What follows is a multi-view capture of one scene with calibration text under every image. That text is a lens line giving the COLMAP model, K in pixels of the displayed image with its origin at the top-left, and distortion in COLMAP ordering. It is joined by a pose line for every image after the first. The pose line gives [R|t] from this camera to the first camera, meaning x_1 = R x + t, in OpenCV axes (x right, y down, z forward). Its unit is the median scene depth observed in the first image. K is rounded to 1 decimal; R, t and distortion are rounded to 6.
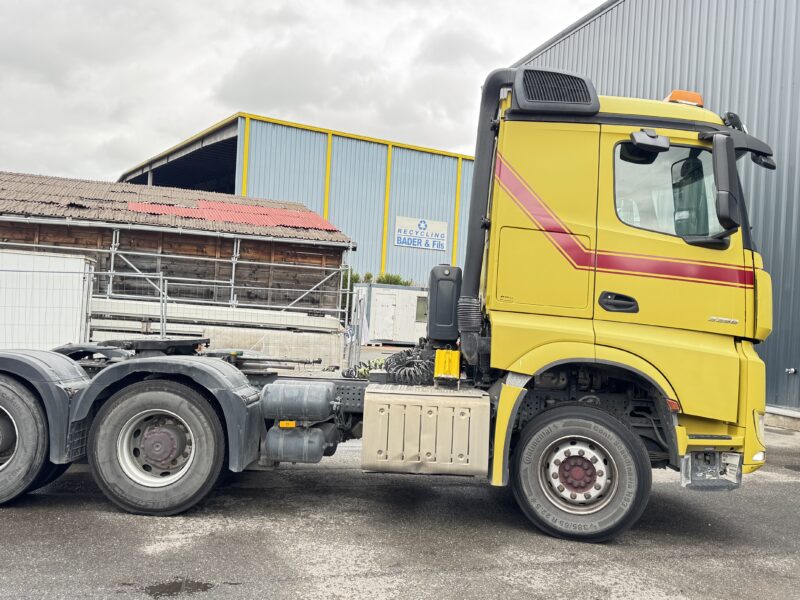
lens RADIAL K [[733.5, 0, 402.9], [0, 733.5, 299.6], [0, 0, 1]] dist [0.154279, -0.255633]
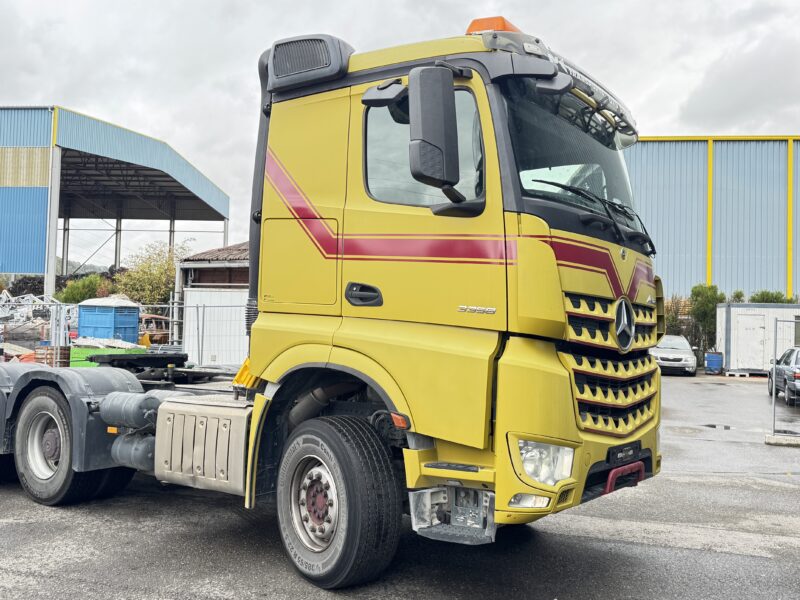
lens RADIAL K [[733.5, 0, 402.9], [0, 733.5, 299.6], [0, 0, 1]] dist [0.154279, -0.255633]
pose [[0.816879, -0.058937, -0.573790, 0.792522], [0.032558, 0.997891, -0.056148, 0.056272], [0.575889, 0.027184, 0.817076, 0.361342]]
